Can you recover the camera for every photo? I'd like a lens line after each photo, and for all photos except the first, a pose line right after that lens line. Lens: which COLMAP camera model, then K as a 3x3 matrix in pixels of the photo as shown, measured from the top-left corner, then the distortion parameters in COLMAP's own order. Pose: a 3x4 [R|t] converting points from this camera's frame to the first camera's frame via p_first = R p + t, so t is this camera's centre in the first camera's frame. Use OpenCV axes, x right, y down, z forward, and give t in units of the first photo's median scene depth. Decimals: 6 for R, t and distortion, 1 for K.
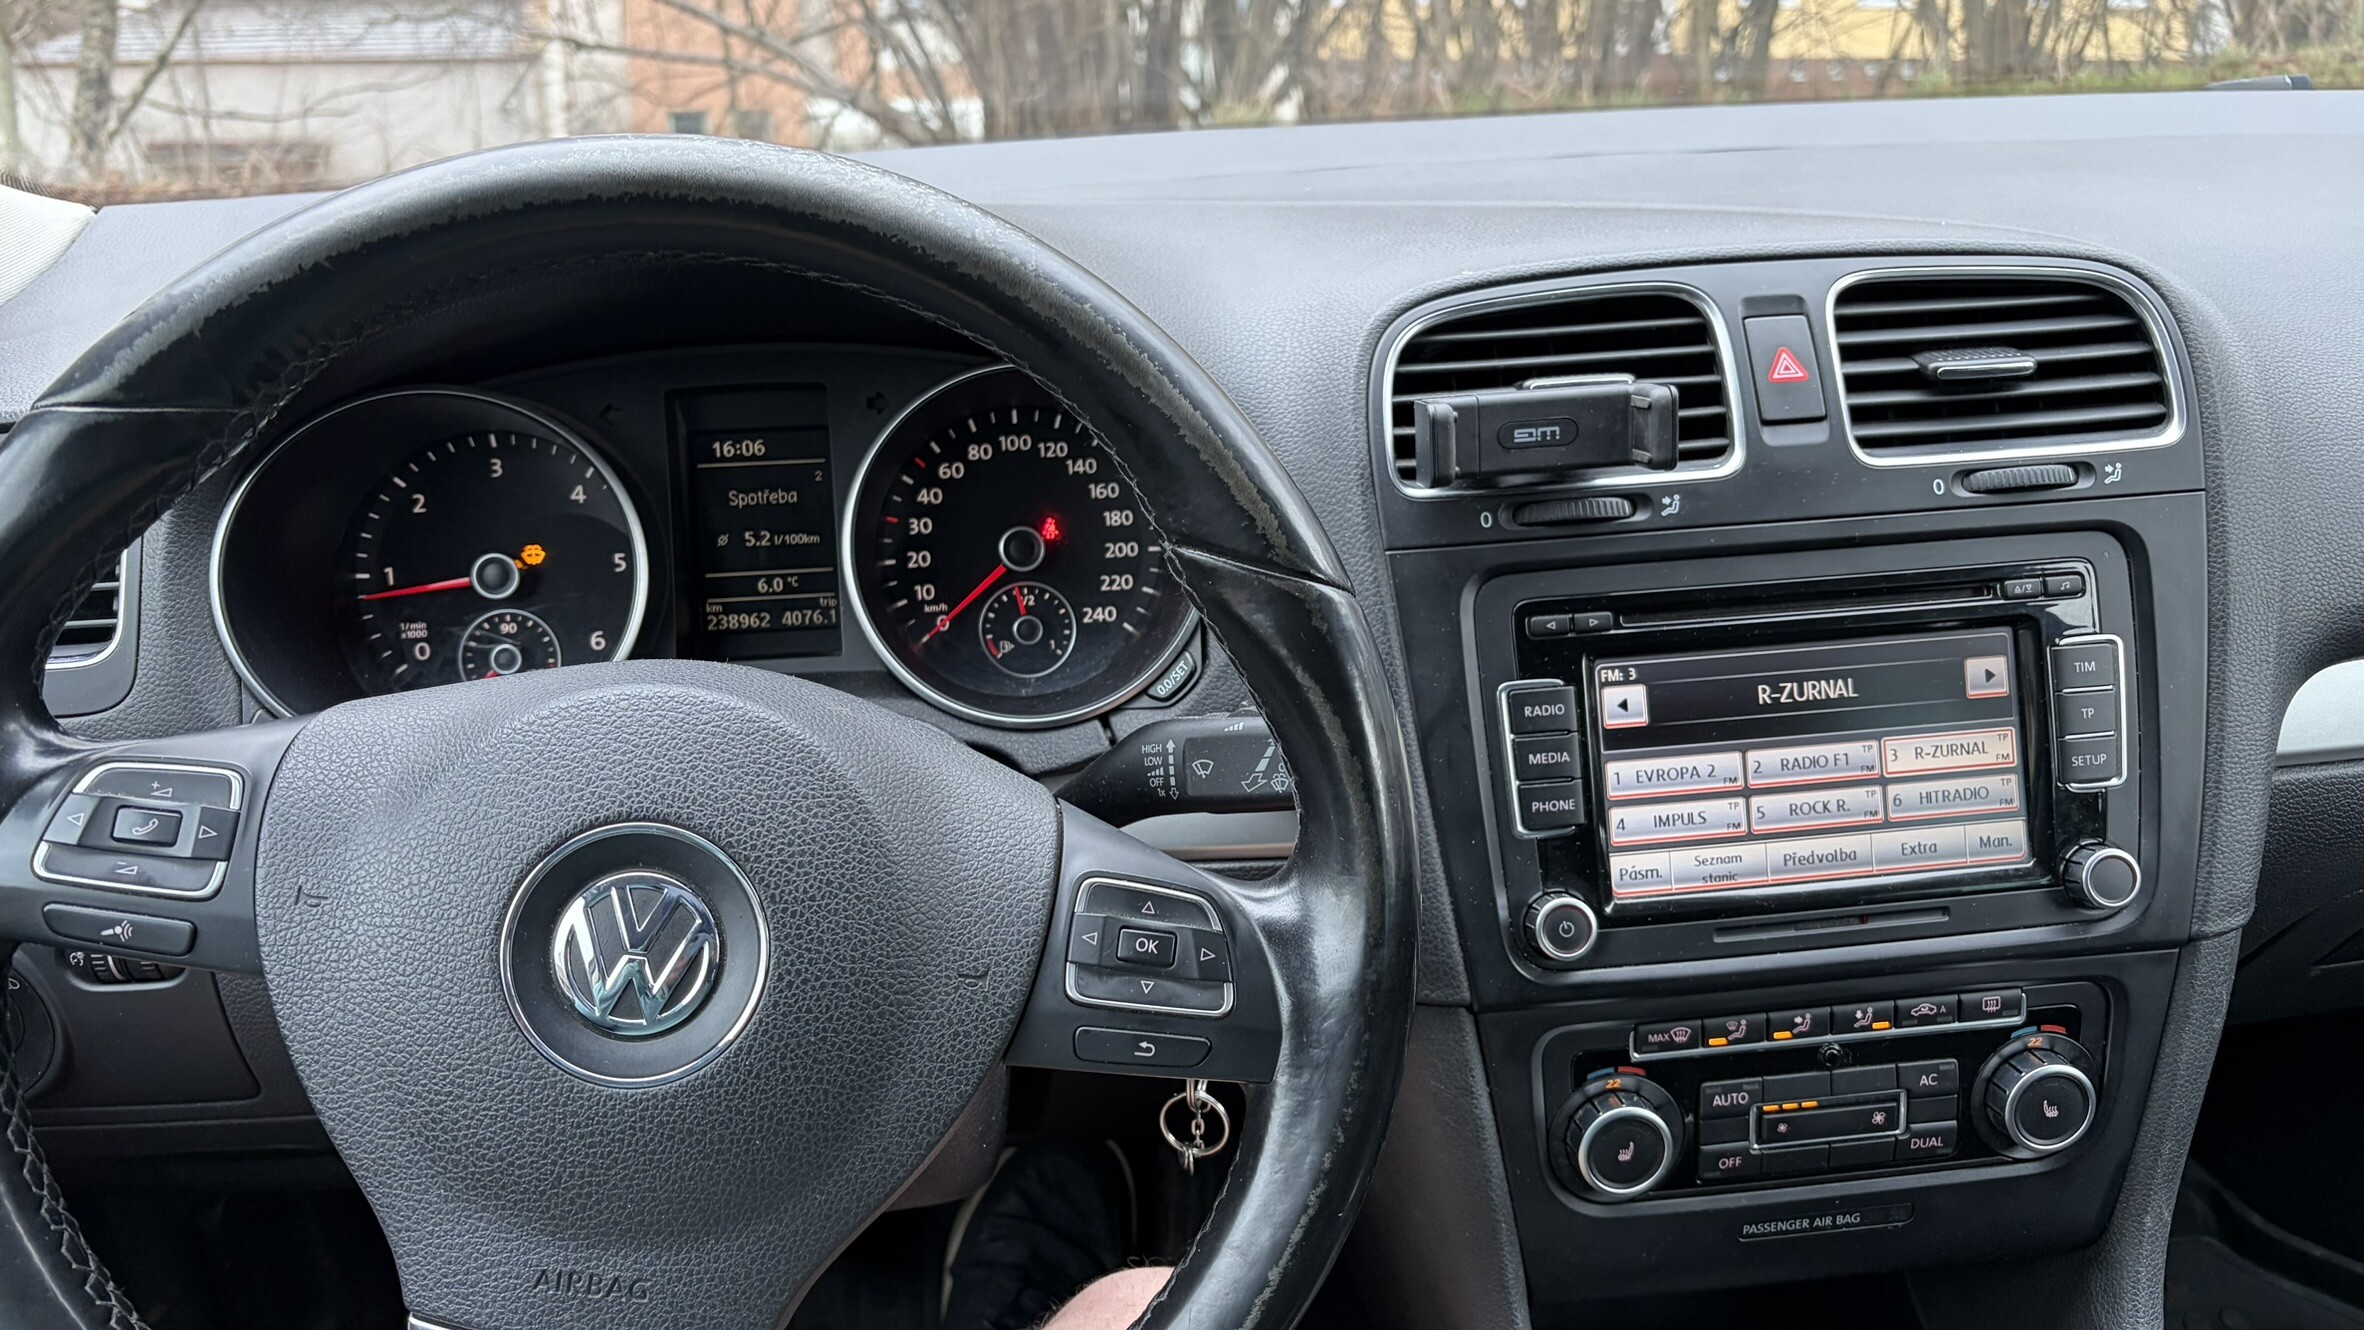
lens RADIAL K [[1798.3, 0, 1182.8], [0, 1798.3, 658.0], [0, 0, 1]] dist [0.036801, -0.024955]
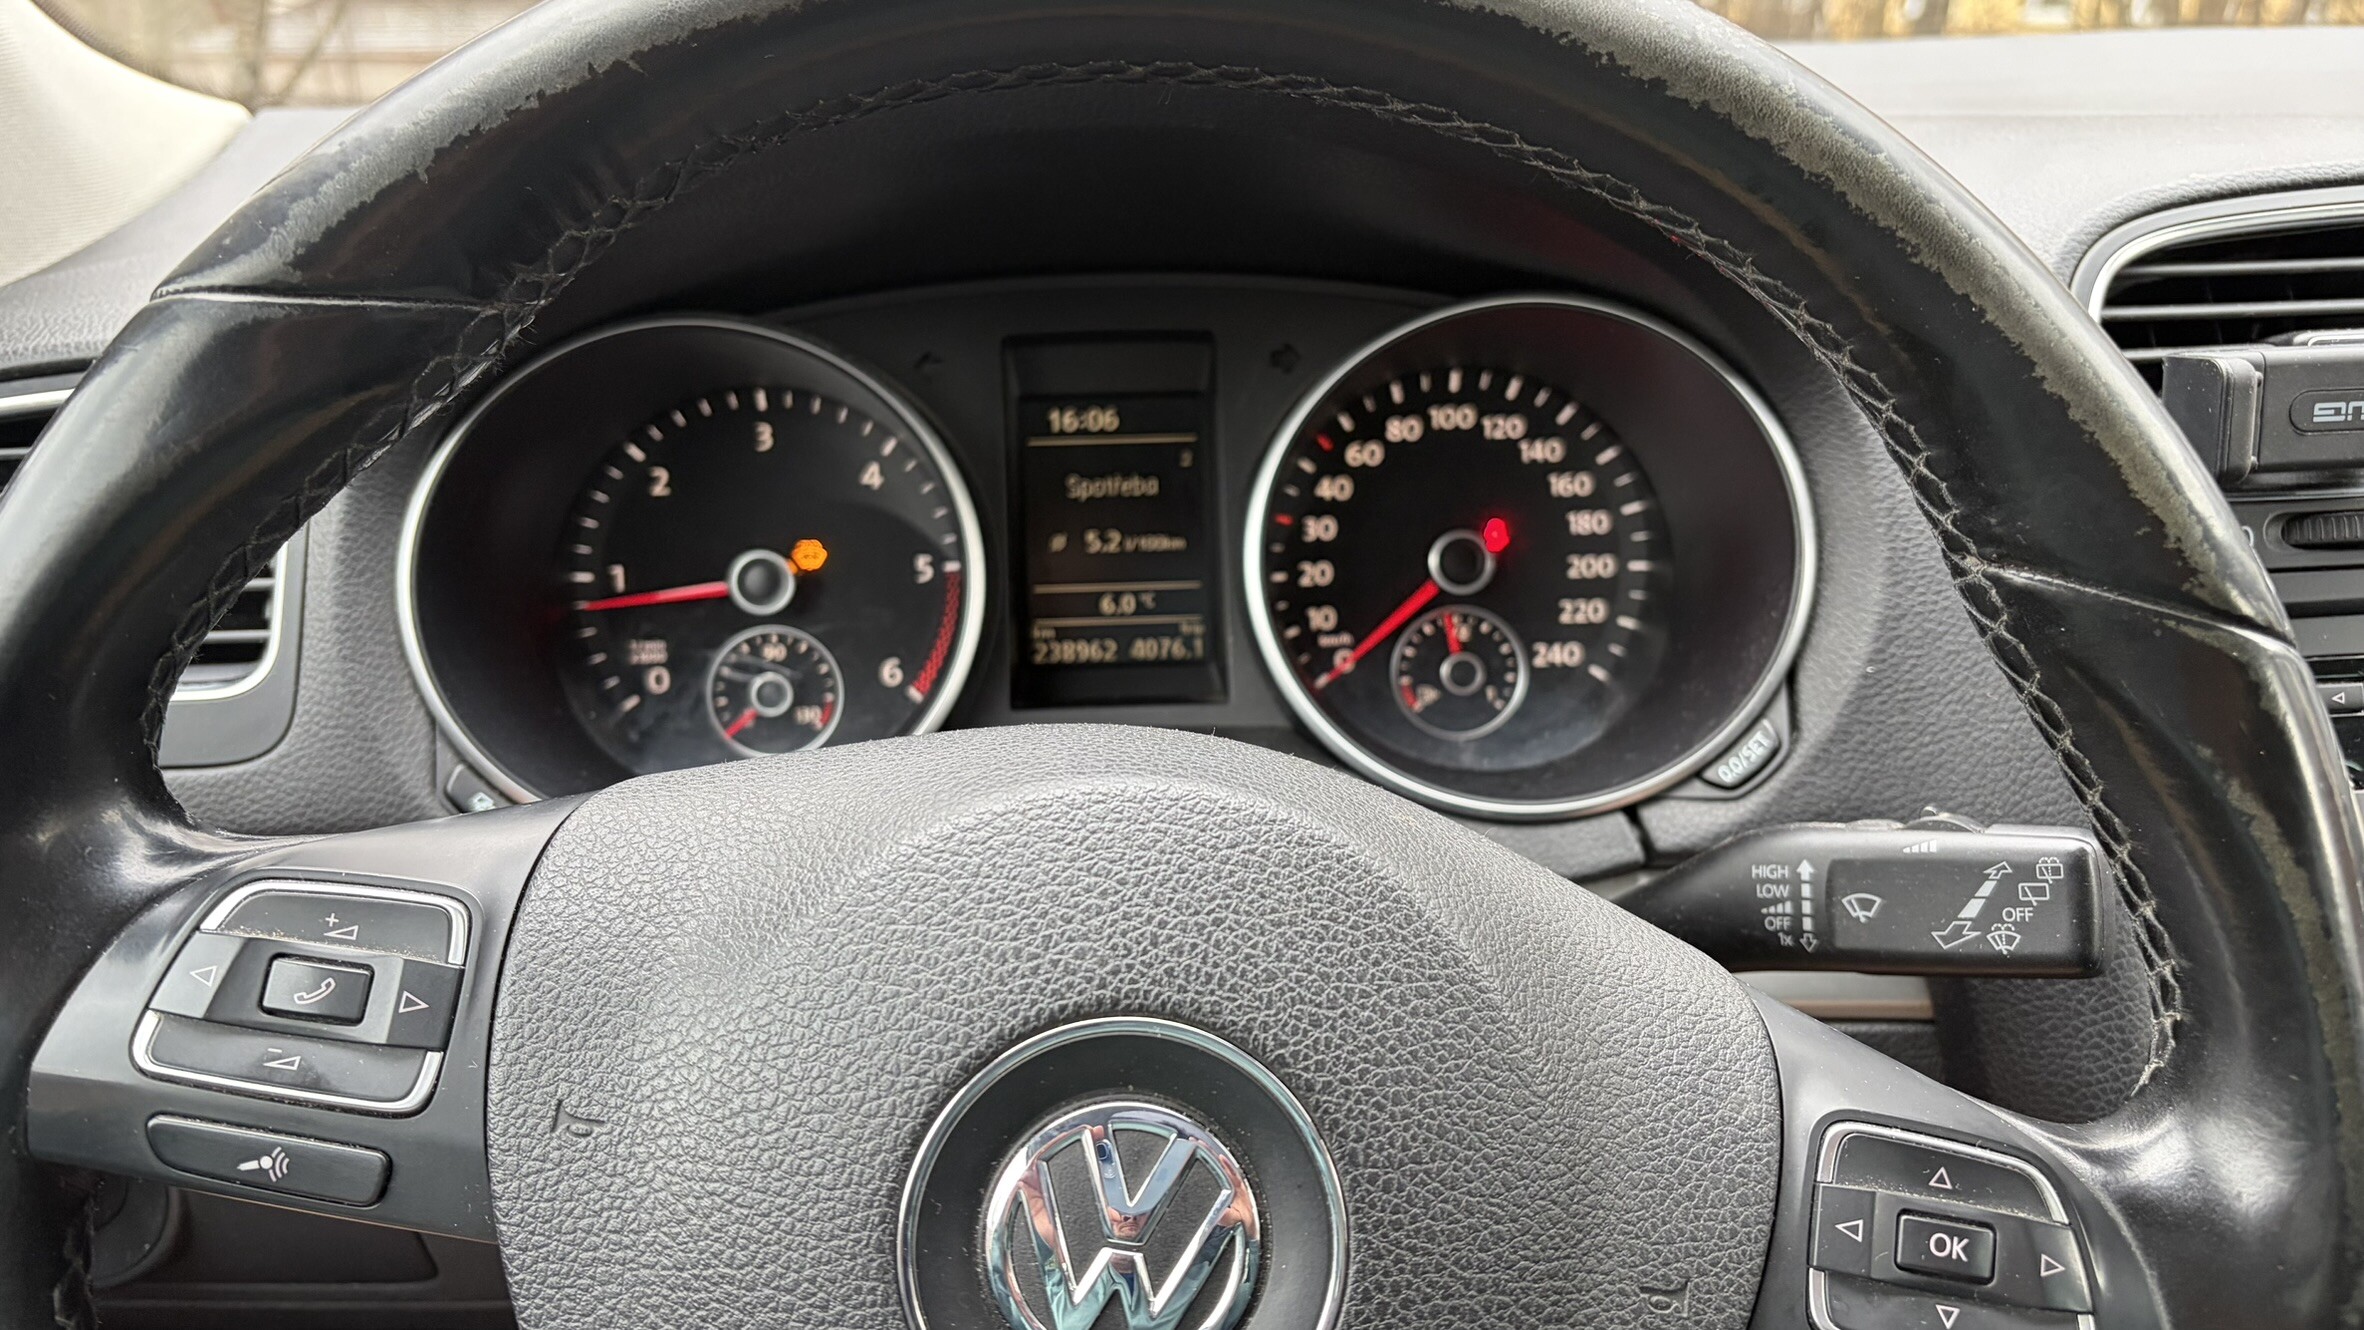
lens RADIAL K [[1807.7, 0, 1182.0], [0, 1807.7, 665.0], [0, 0, 1]] dist [0.020363, -0.003545]
pose [[0.998000, 0.028516, -0.056414, -0.181044], [-0.028748, 0.999581, -0.003310, -0.015296], [0.056296, 0.004925, 0.998402, 0.295630]]
